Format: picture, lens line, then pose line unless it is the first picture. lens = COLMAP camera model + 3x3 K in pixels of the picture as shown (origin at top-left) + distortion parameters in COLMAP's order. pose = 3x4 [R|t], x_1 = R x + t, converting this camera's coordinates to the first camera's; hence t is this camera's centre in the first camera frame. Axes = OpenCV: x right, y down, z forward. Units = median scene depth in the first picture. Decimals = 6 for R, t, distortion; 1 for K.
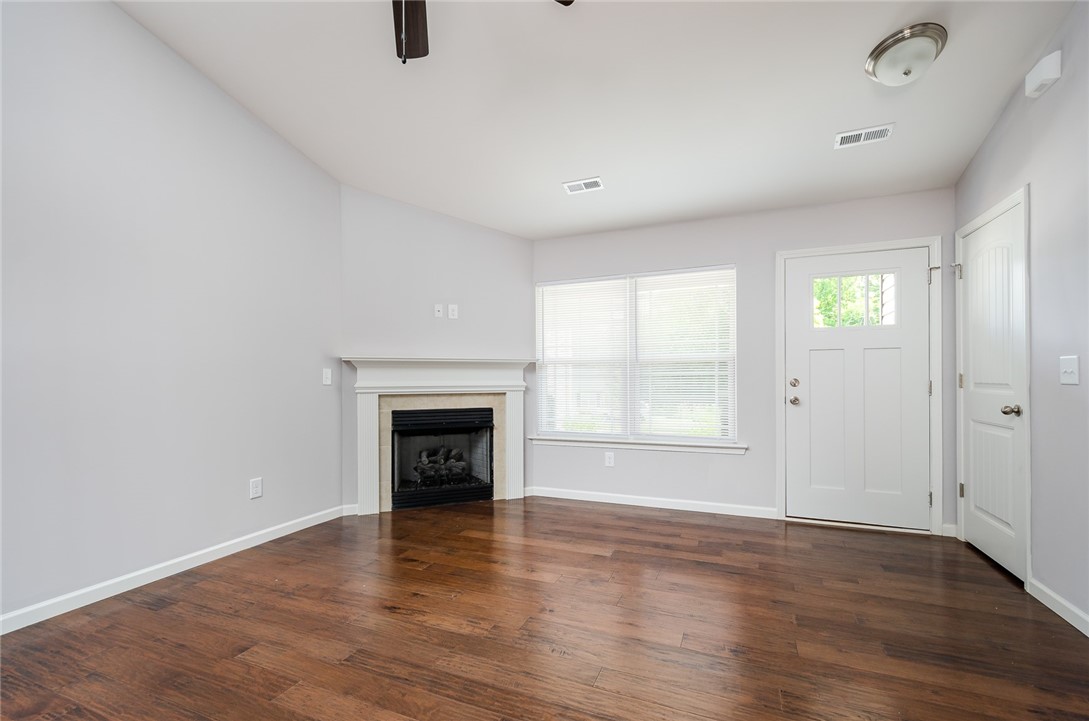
lens RADIAL K [[482.0, 0, 530.2], [0, 482.0, 377.9], [0, 0, 1]] dist [0.013614, -0.003151]
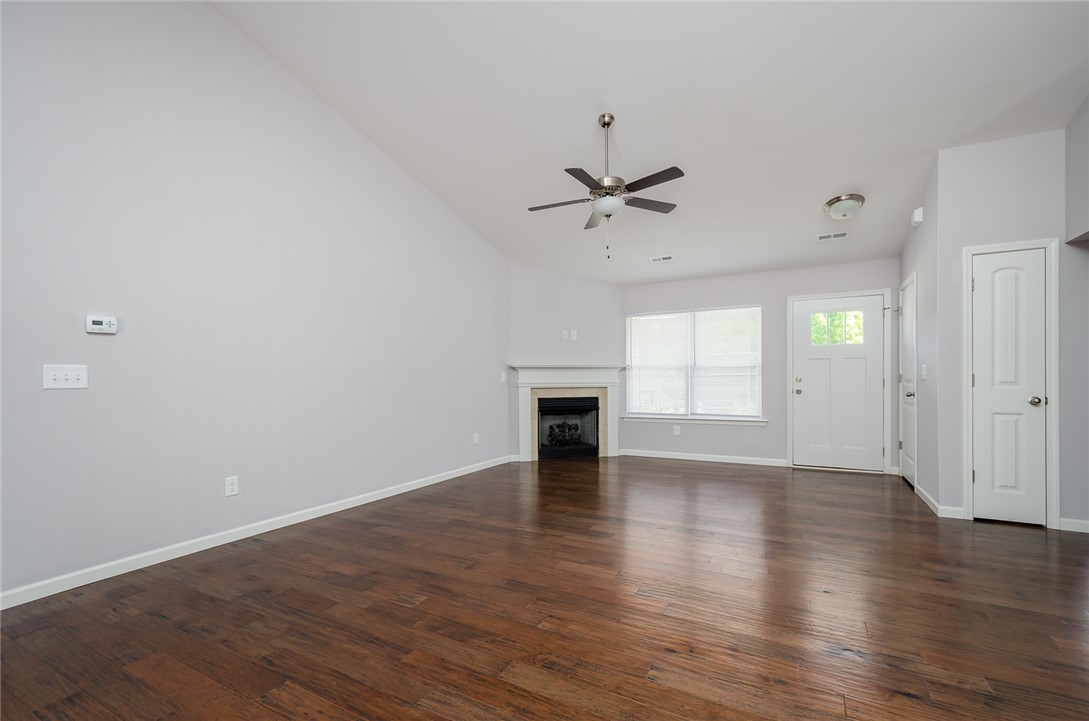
lens RADIAL K [[482.0, 0, 531.3], [0, 482.0, 381.5], [0, 0, 1]] dist [0.013614, -0.003151]
pose [[0.995227, -0.001585, -0.097572, -0.153819], [0.002287, 0.999972, 0.007079, 0.002237], [0.097558, -0.007268, 0.995203, -0.602554]]
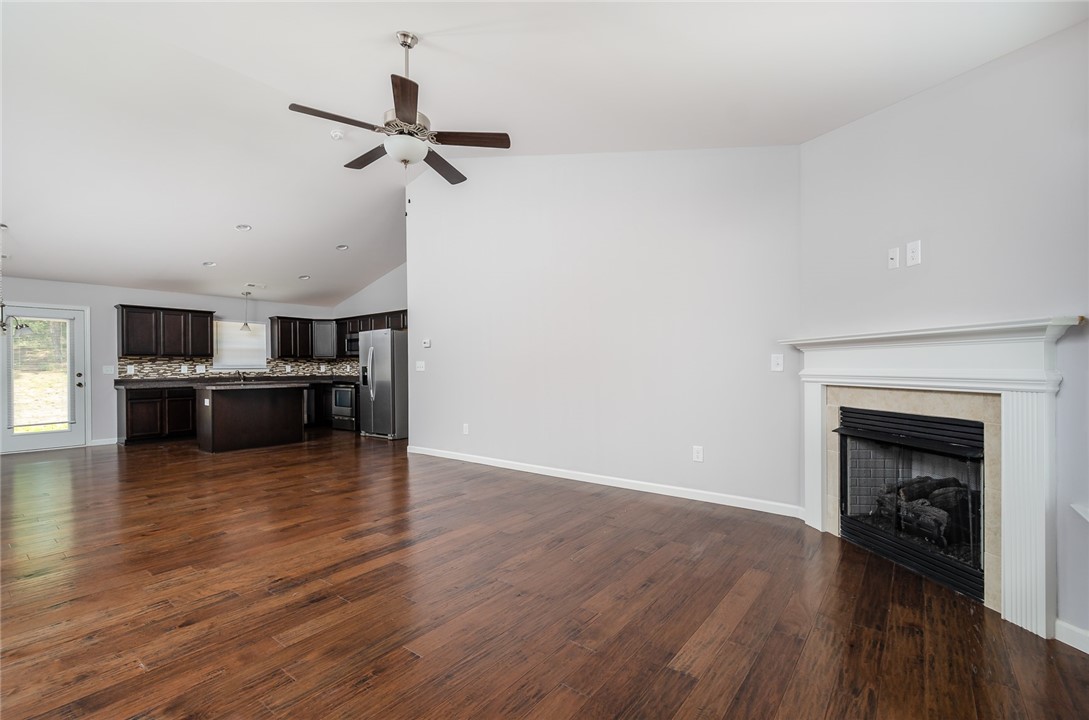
lens RADIAL K [[482.0, 0, 547.1], [0, 482.0, 371.2], [0, 0, 1]] dist [0.013614, -0.003151]
pose [[-0.242952, 0.013588, -0.969943, 0.574769], [0.008262, 0.999895, 0.011938, -0.001062], [0.970003, -0.005114, -0.243038, 0.744223]]
